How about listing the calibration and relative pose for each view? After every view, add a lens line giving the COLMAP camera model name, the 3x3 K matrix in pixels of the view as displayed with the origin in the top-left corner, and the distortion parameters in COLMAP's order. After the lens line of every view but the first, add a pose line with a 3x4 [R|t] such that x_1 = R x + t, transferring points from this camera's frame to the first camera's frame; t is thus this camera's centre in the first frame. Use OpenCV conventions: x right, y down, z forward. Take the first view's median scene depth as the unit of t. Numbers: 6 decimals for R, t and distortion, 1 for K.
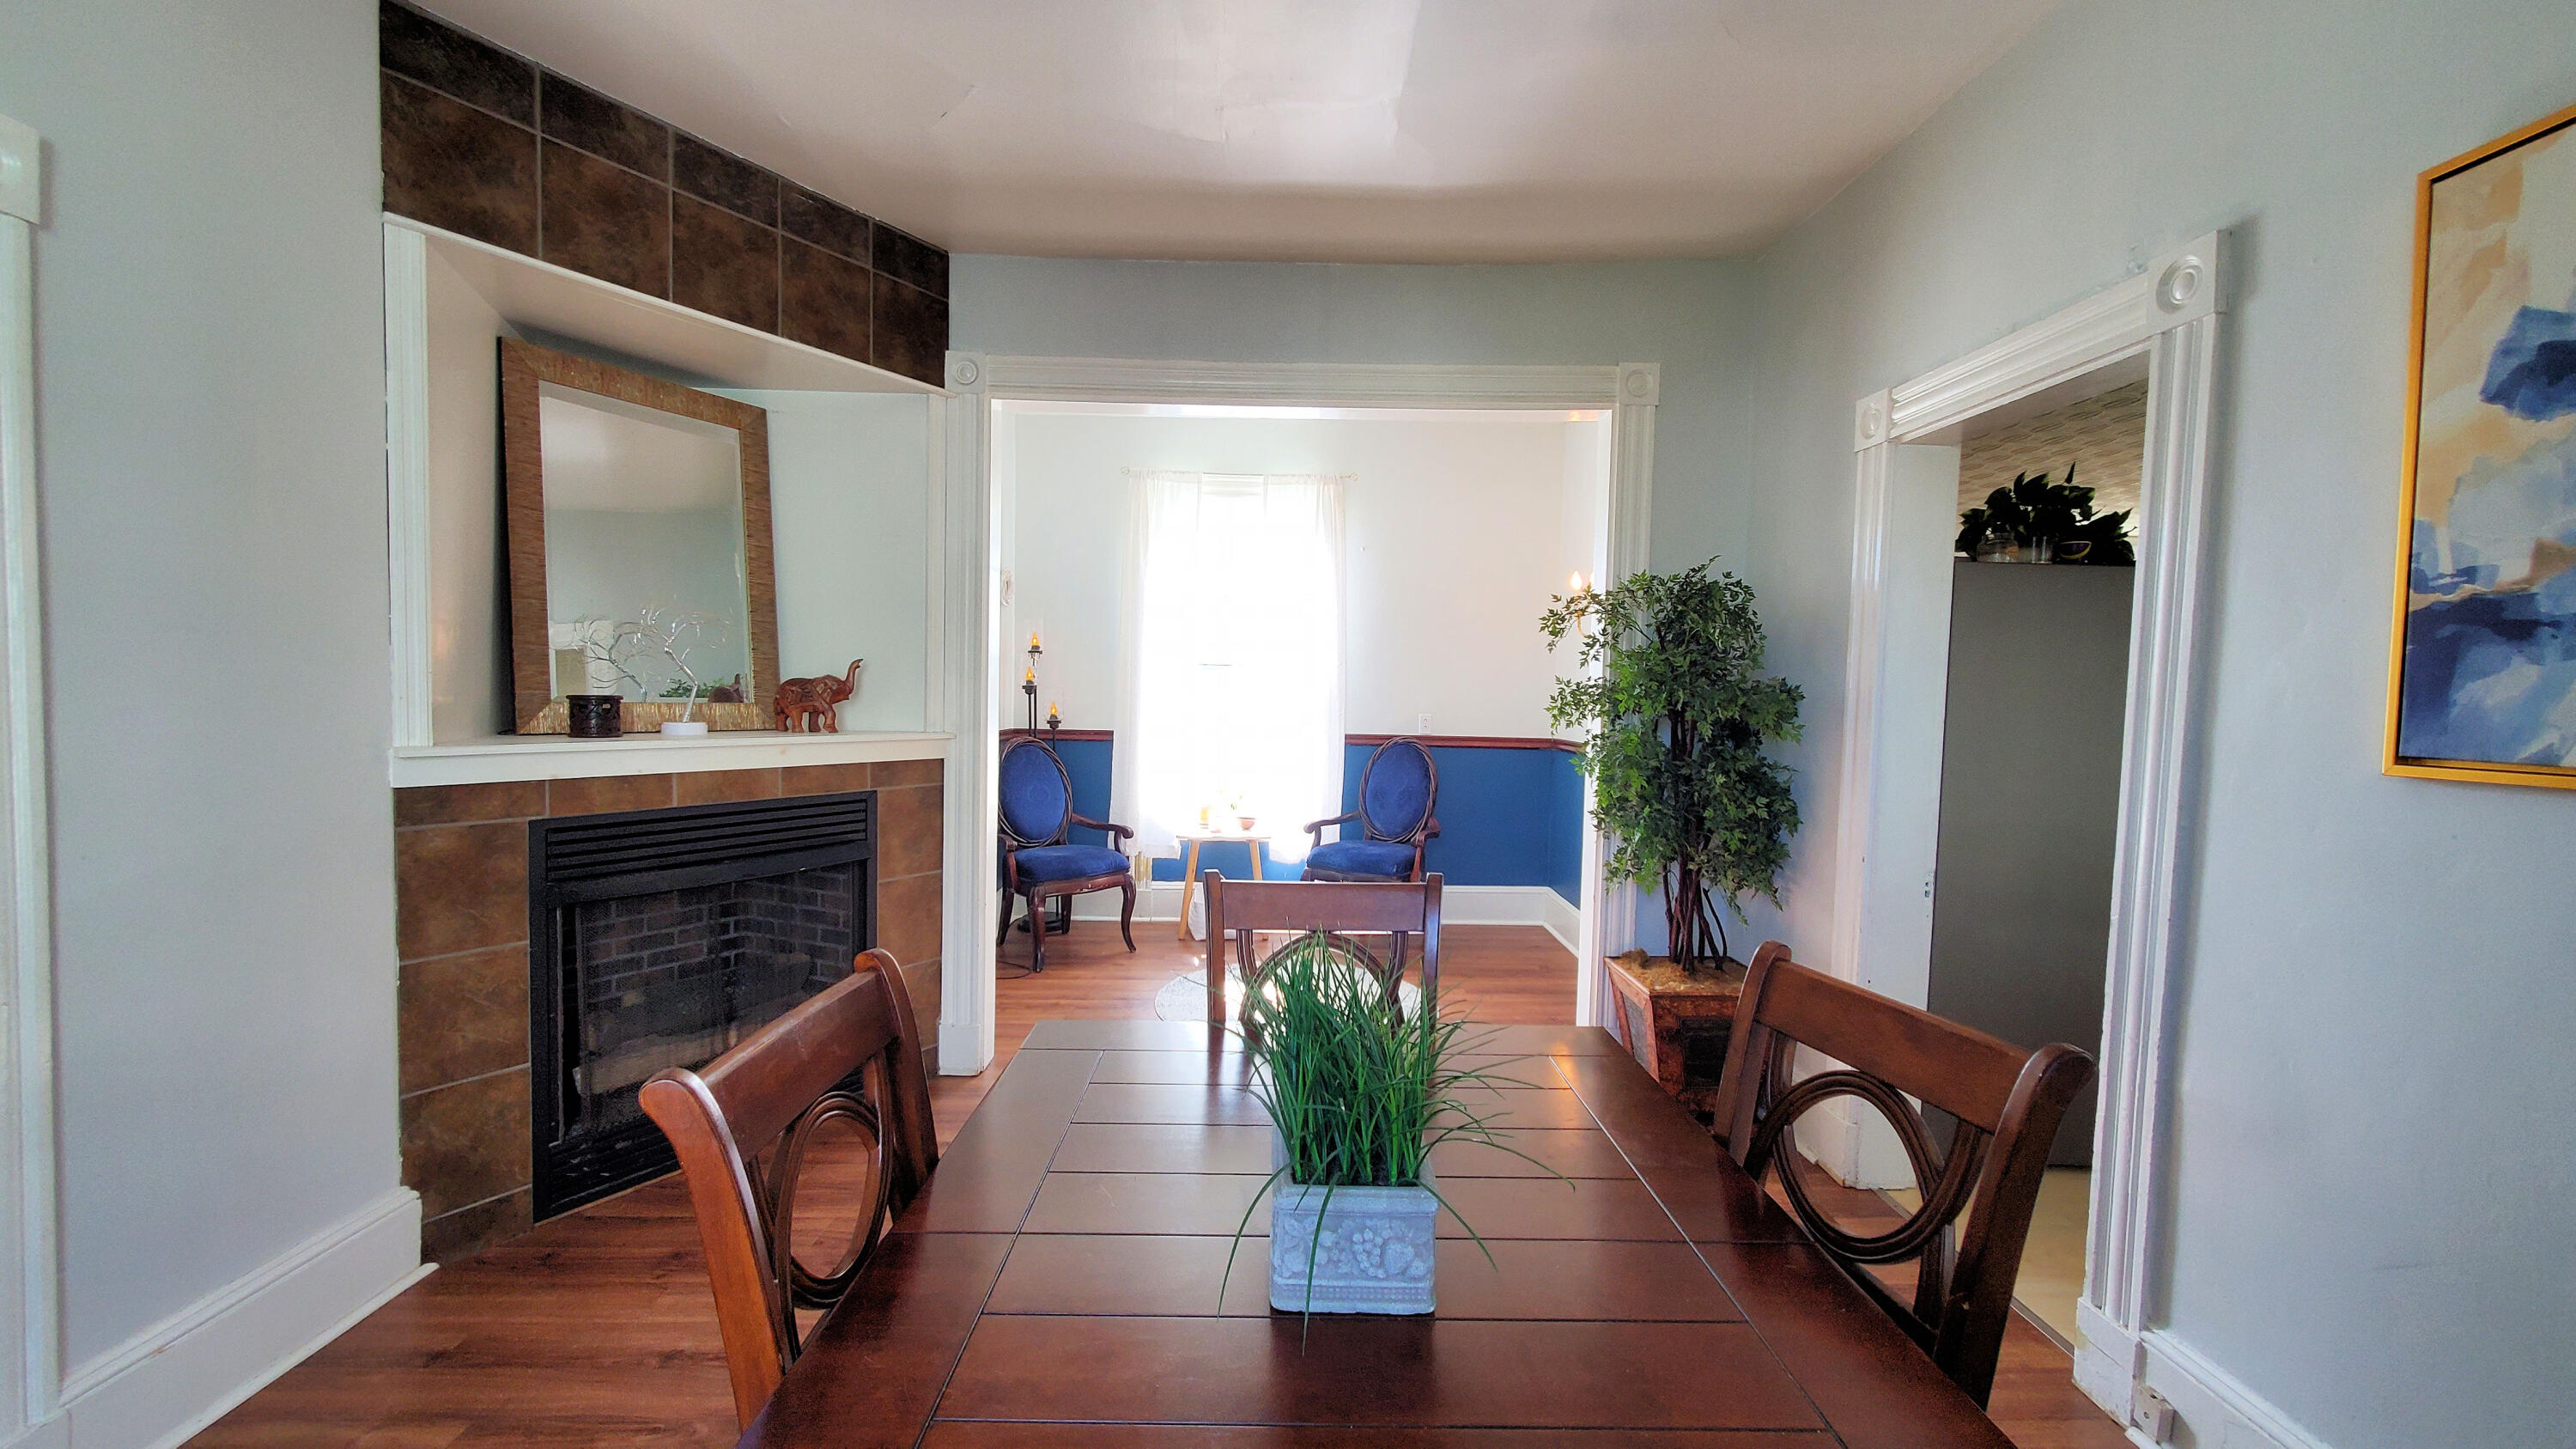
lens RADIAL K [[1016.5, 0, 1287.4], [0, 1016.5, 733.2], [0, 0, 1]] dist [0.001365, -0.000799]
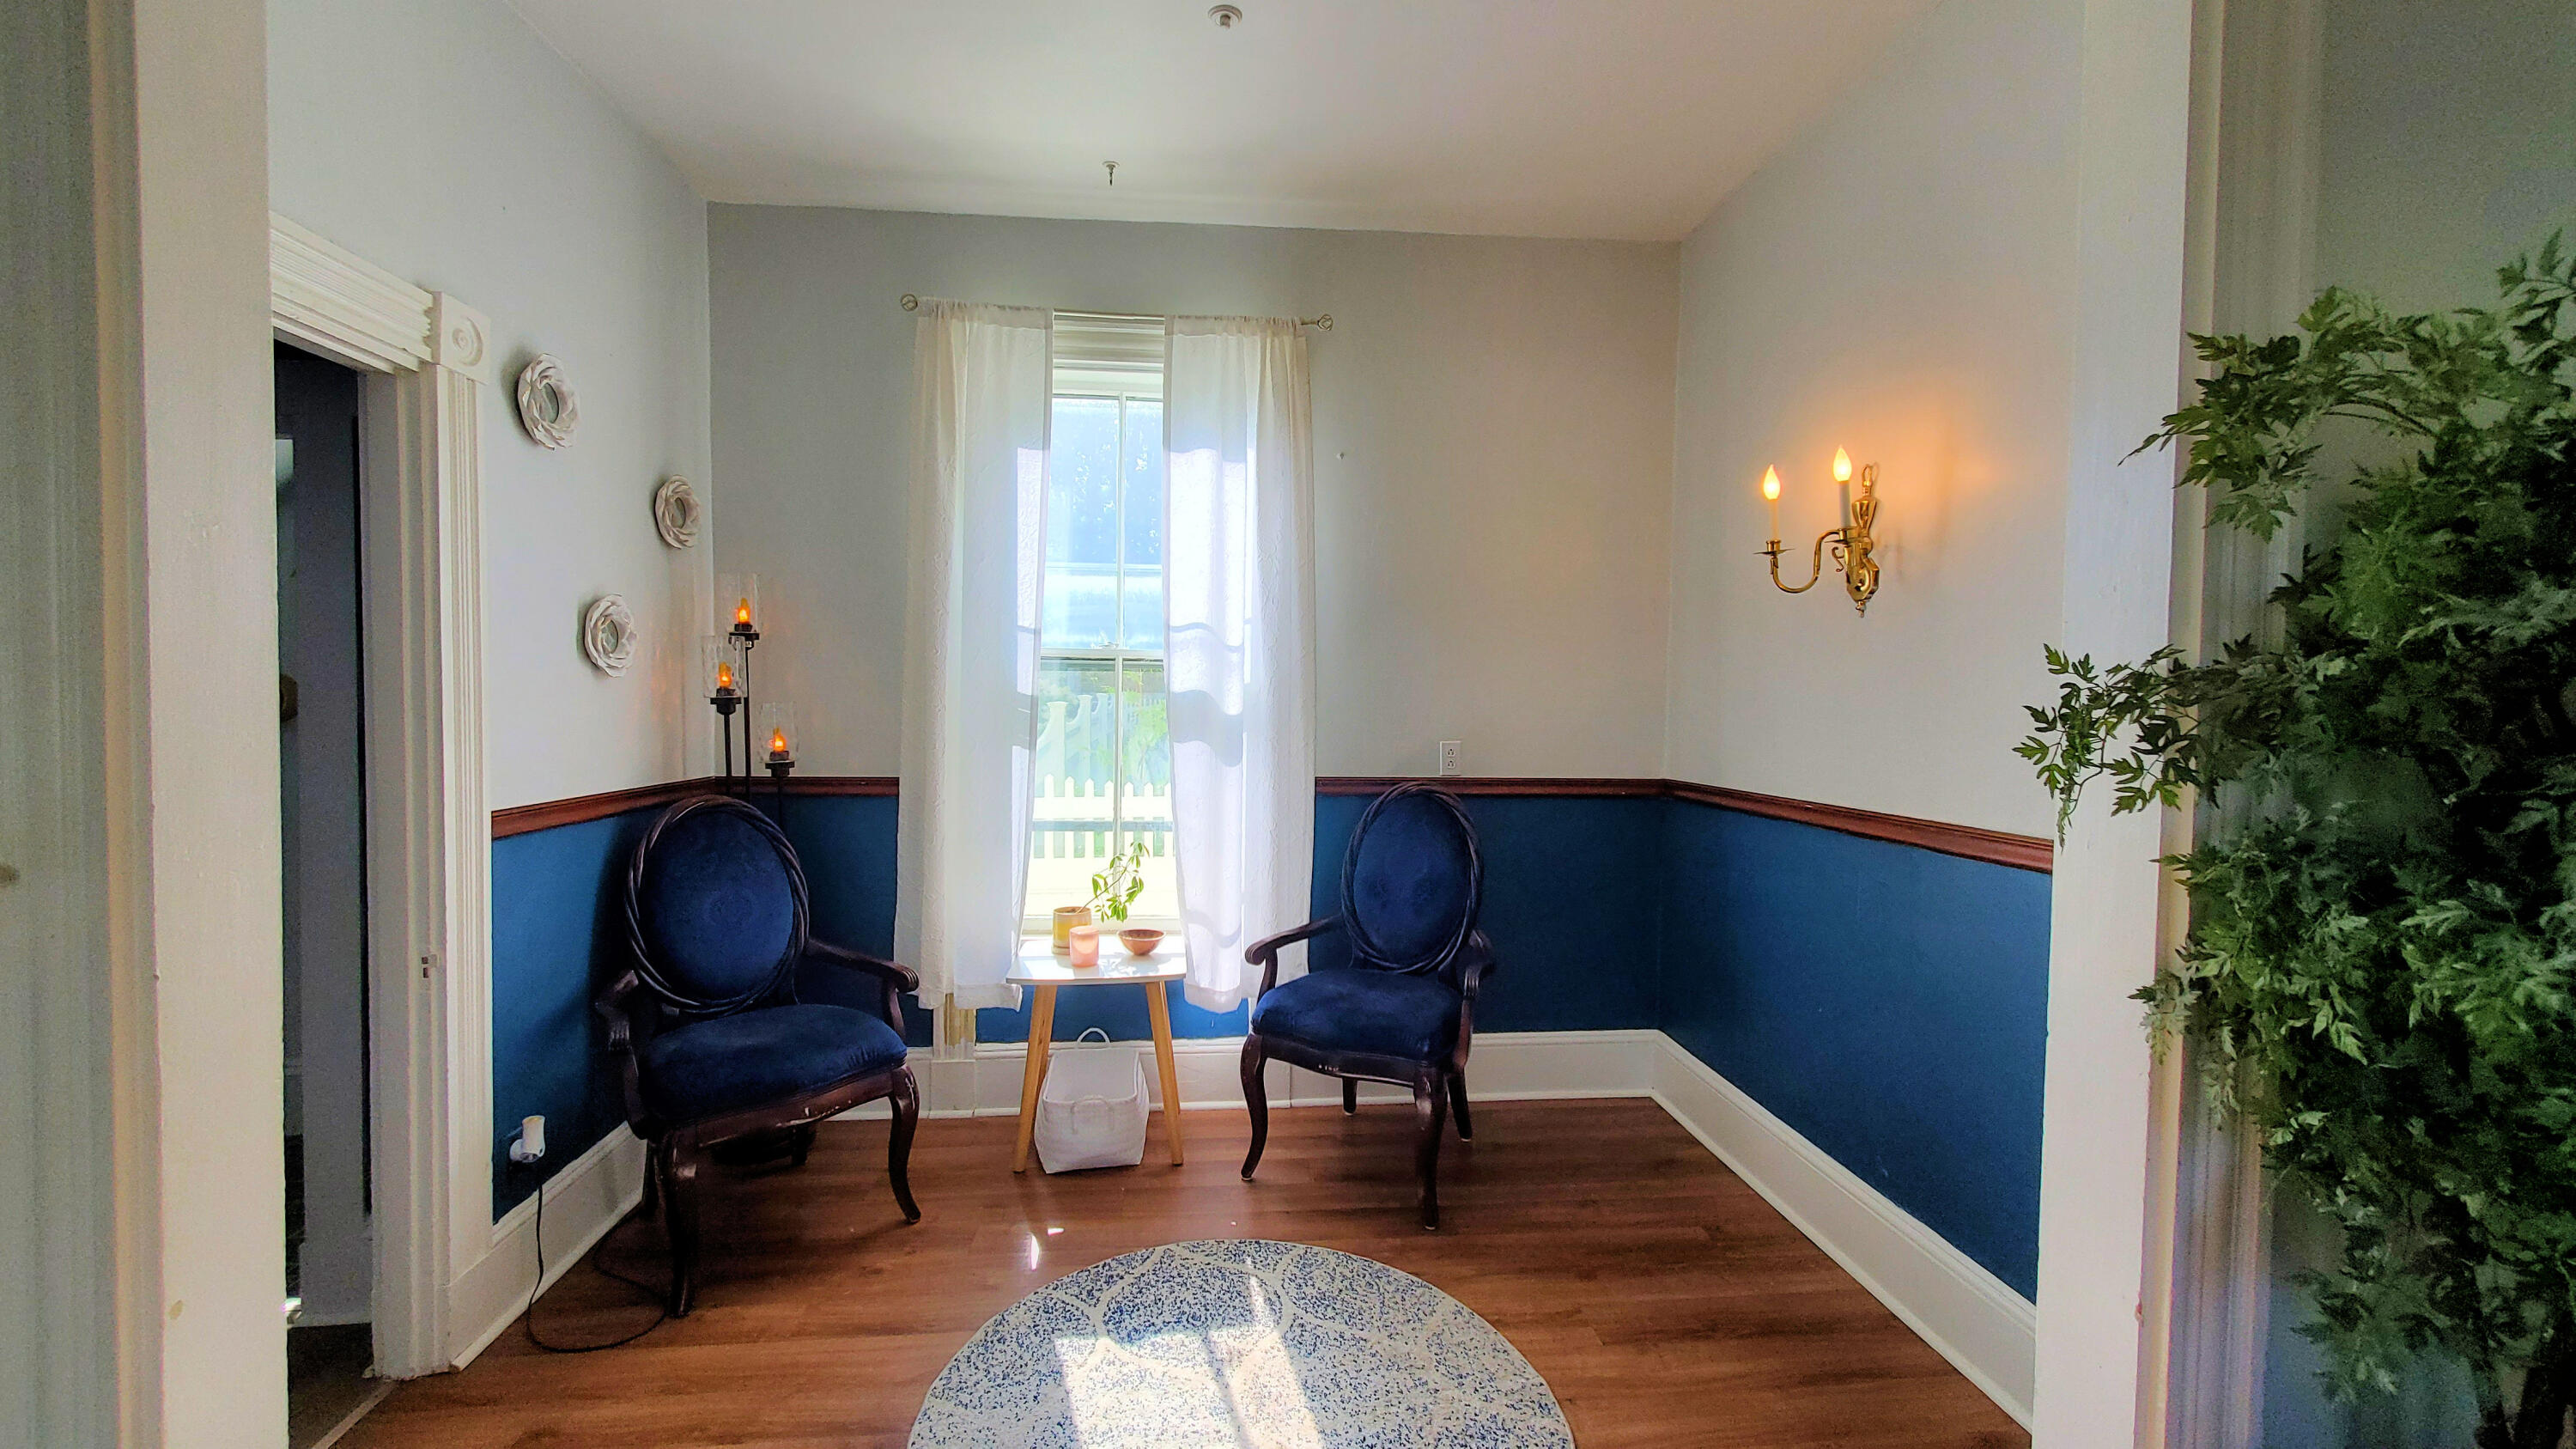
lens RADIAL K [[1016.5, 0, 1280.3], [0, 1016.5, 731.5], [0, 0, 1]] dist [0.001365, -0.000799]
pose [[0.997637, -0.011809, 0.067686, -0.000917], [0.012697, 0.999839, -0.012707, -0.029770], [-0.067525, 0.013536, 0.997626, 0.722150]]
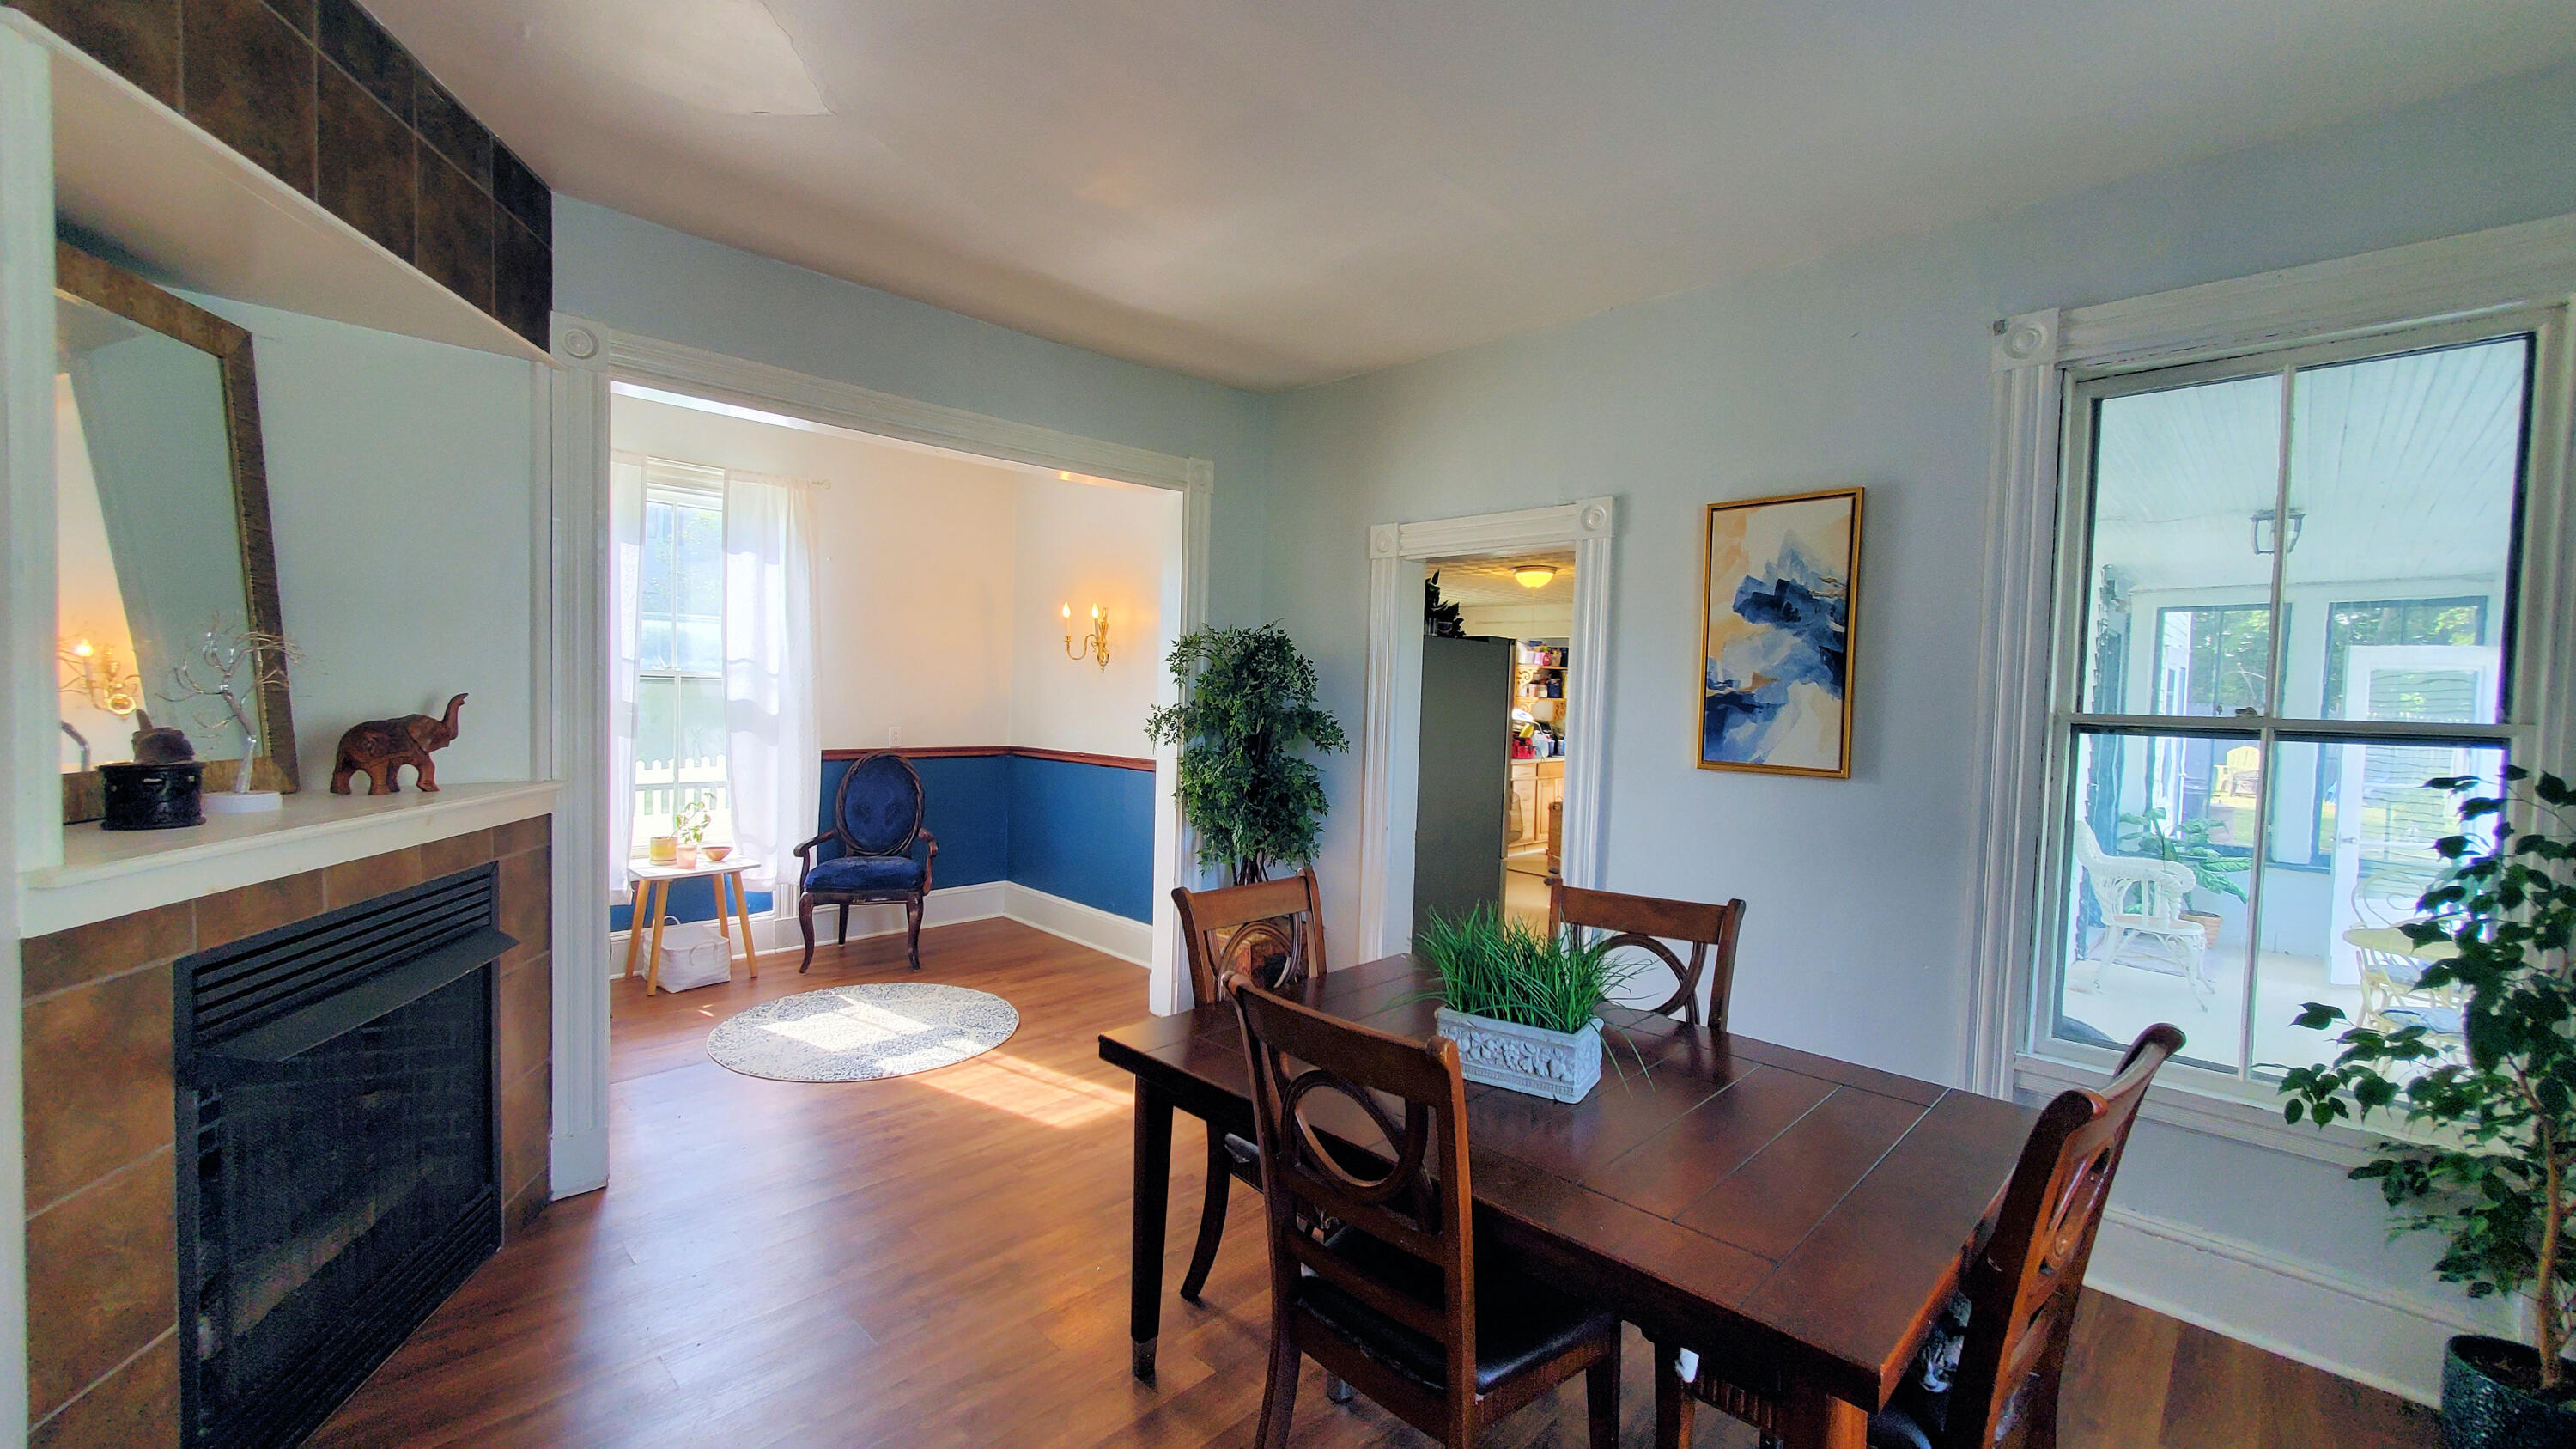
lens RADIAL K [[1016.5, 0, 1275.4], [0, 1016.5, 729.9], [0, 0, 1]] dist [0.001365, -0.000799]
pose [[0.717539, -0.027658, 0.695969, -0.501690], [0.020513, 0.999617, 0.018576, -0.045696], [-0.696216, 0.000948, 0.717832, 0.015497]]
